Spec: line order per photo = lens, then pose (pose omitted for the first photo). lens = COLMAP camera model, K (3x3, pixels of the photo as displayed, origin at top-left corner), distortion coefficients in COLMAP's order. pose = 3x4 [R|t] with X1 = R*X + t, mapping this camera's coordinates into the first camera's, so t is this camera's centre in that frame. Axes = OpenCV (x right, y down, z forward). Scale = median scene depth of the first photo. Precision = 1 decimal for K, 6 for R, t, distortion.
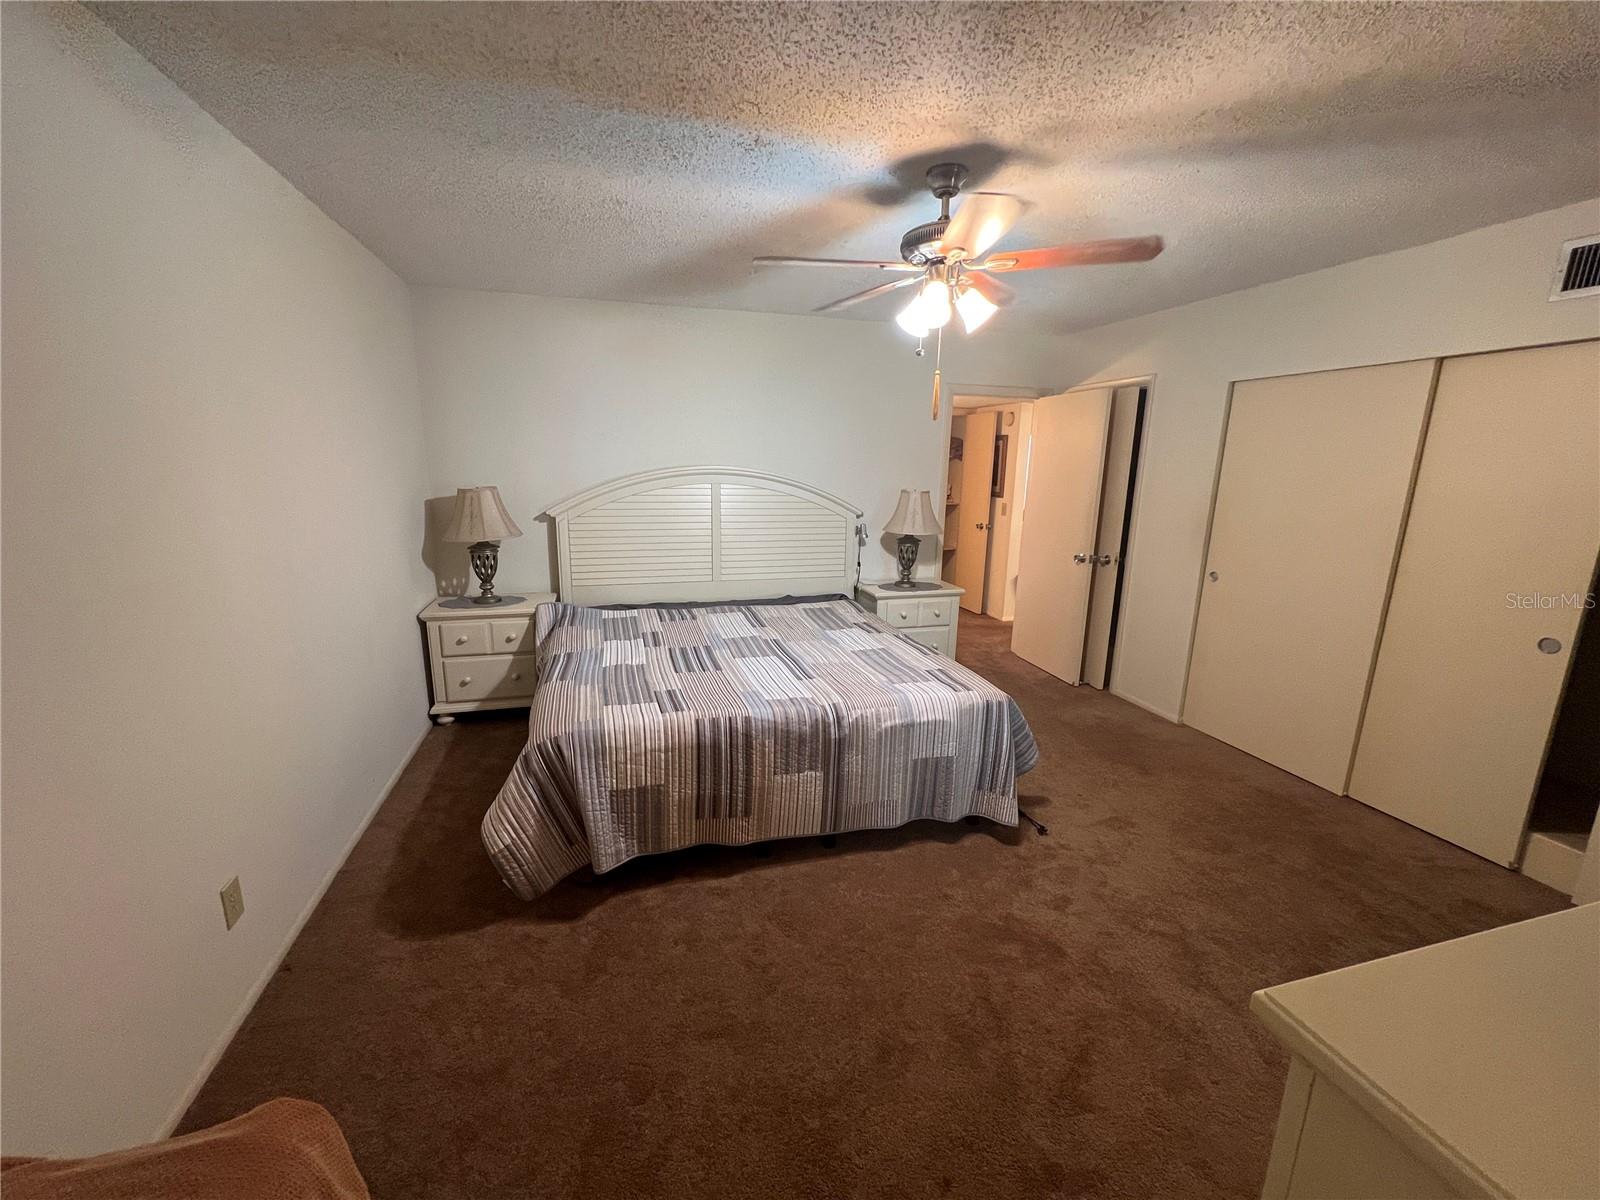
lens RADIAL K [[642.9, 0, 793.1], [0, 642.9, 601.7], [0, 0, 1]] dist [0.003117, -0.000012]
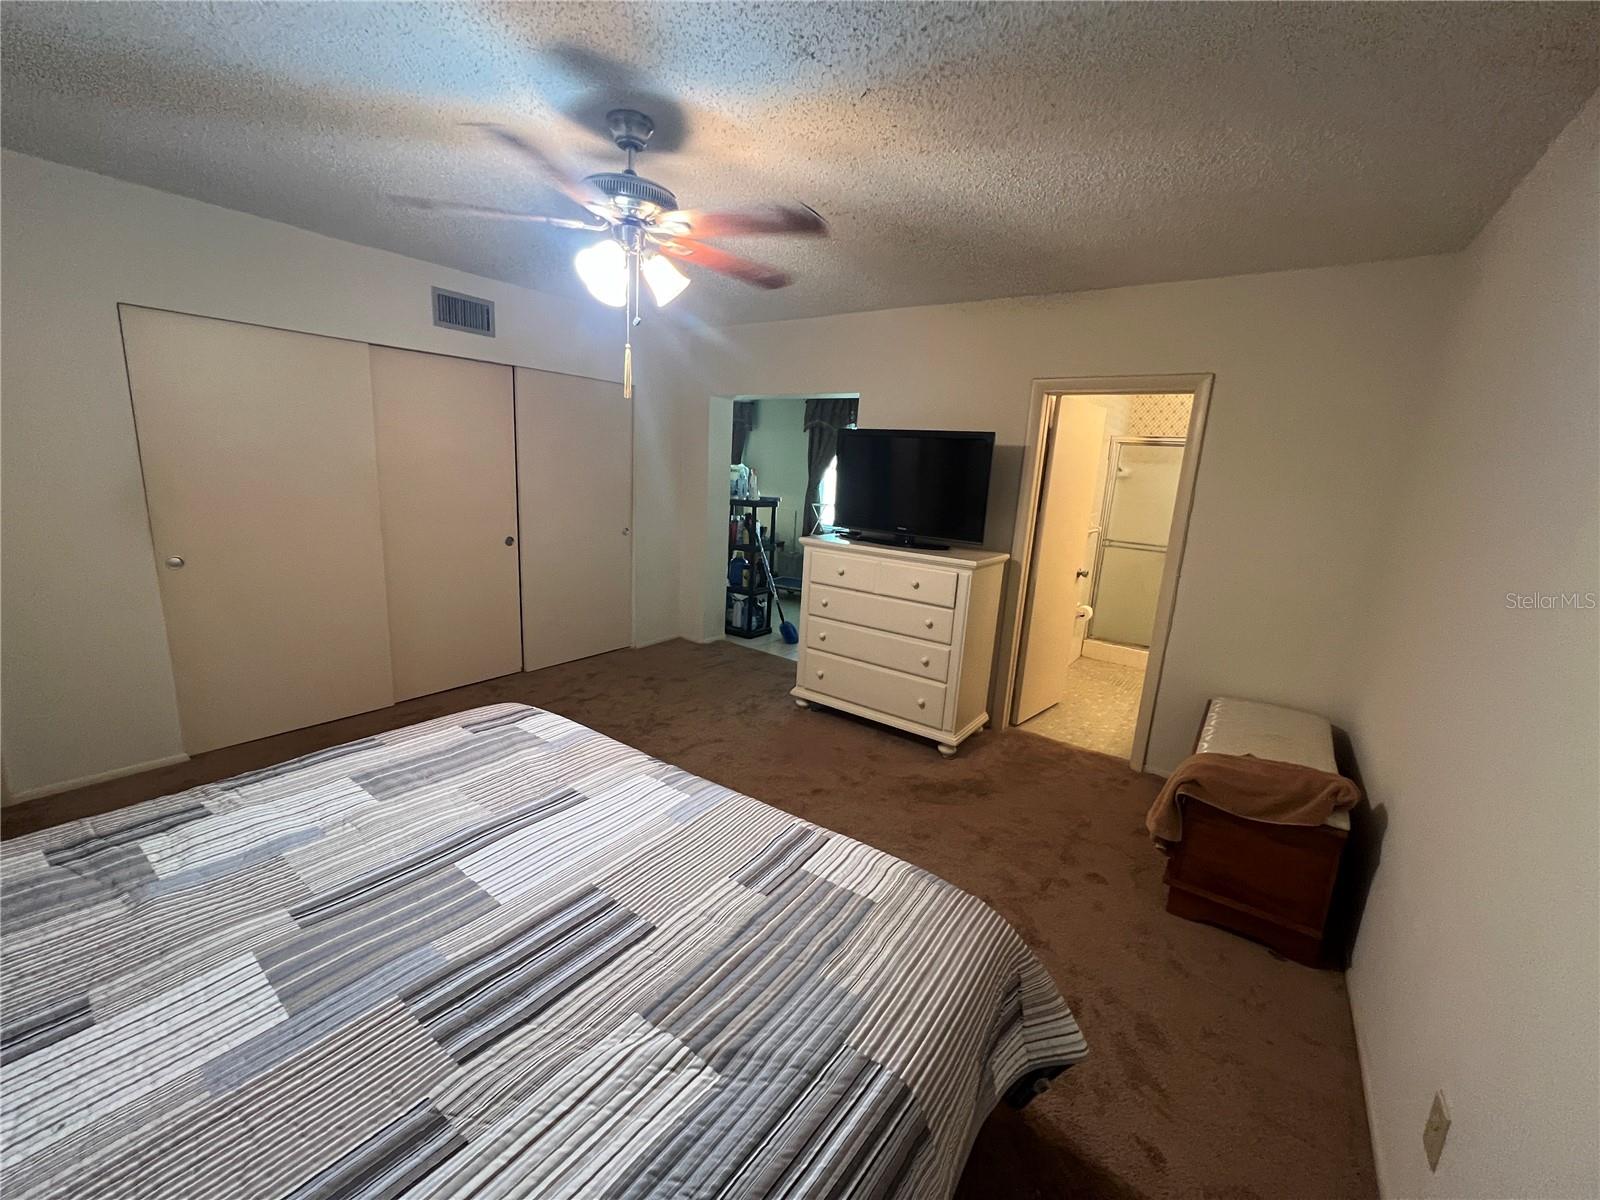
lens RADIAL K [[642.9, 0, 794.8], [0, 642.9, 596.2], [0, 0, 1]] dist [0.003117, -0.000012]
pose [[-0.618646, -0.205859, 0.758222, -0.499591], [0.107128, 0.933948, 0.340976, -0.229028], [-0.778332, 0.292170, -0.555729, 1.041751]]
